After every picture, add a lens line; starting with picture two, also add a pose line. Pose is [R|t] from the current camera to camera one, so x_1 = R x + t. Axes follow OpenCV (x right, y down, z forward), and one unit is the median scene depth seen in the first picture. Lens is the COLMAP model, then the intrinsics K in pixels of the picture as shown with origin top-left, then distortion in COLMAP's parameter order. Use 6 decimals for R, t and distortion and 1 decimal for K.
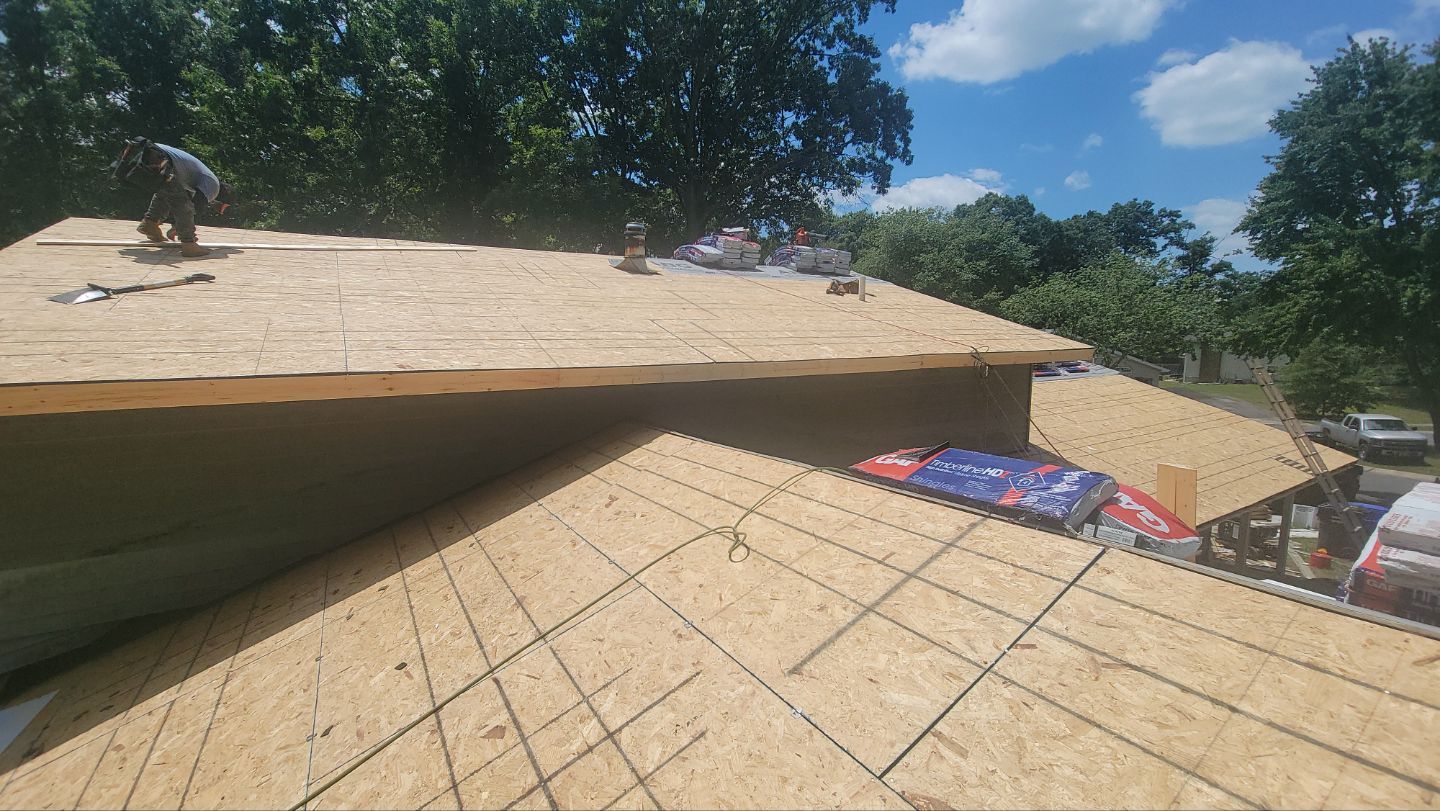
lens RADIAL K [[571.1, 0, 714.4], [0, 571.1, 410.1], [0, 0, 1]] dist [-0.015902, -0.000935]
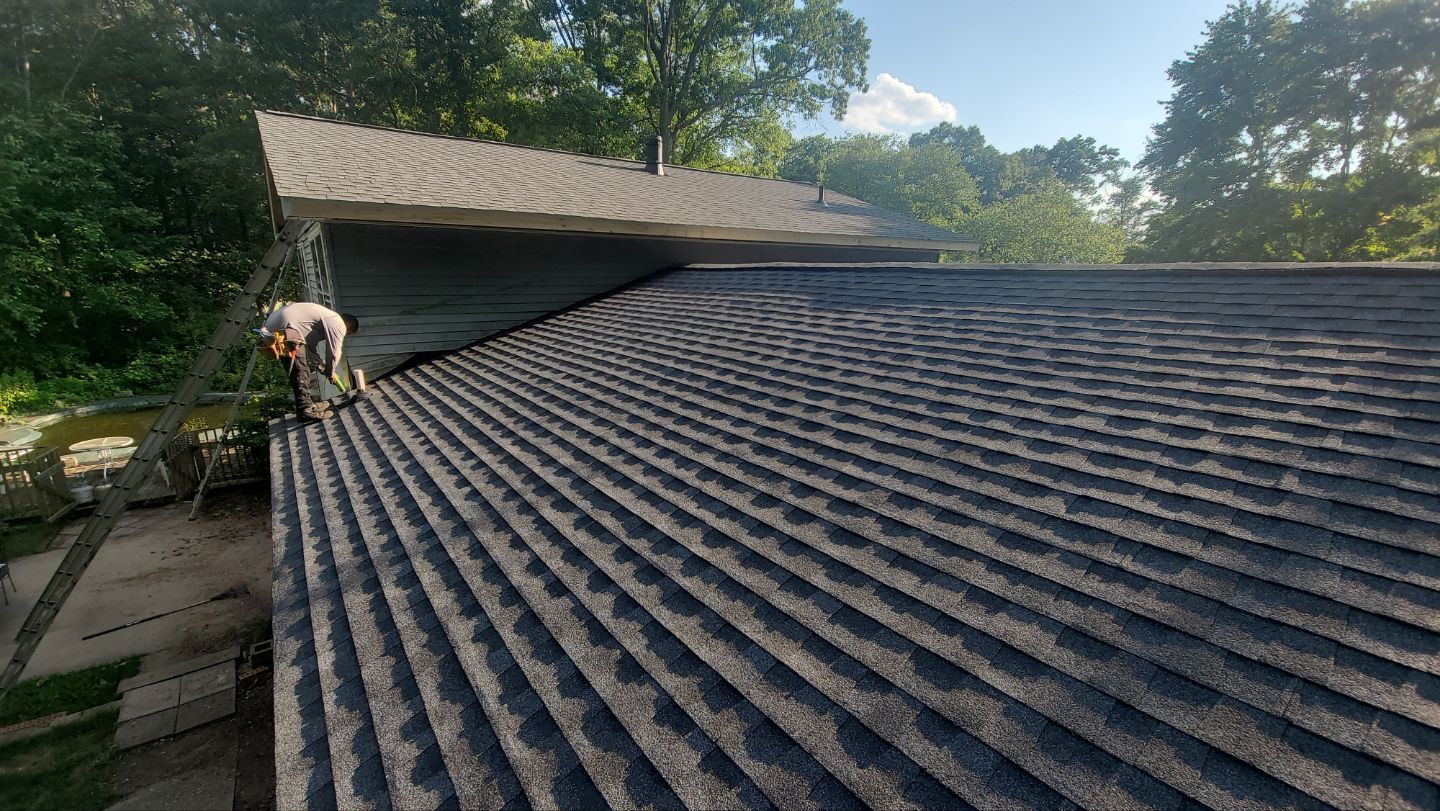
lens RADIAL K [[571.1, 0, 719.8], [0, 571.1, 433.9], [0, 0, 1]] dist [-0.015902, -0.000935]
pose [[0.995787, -0.004607, 0.091583, -0.034705], [-0.009621, 0.987975, 0.154311, 0.047002], [-0.091193, -0.154542, 0.983769, -0.134695]]
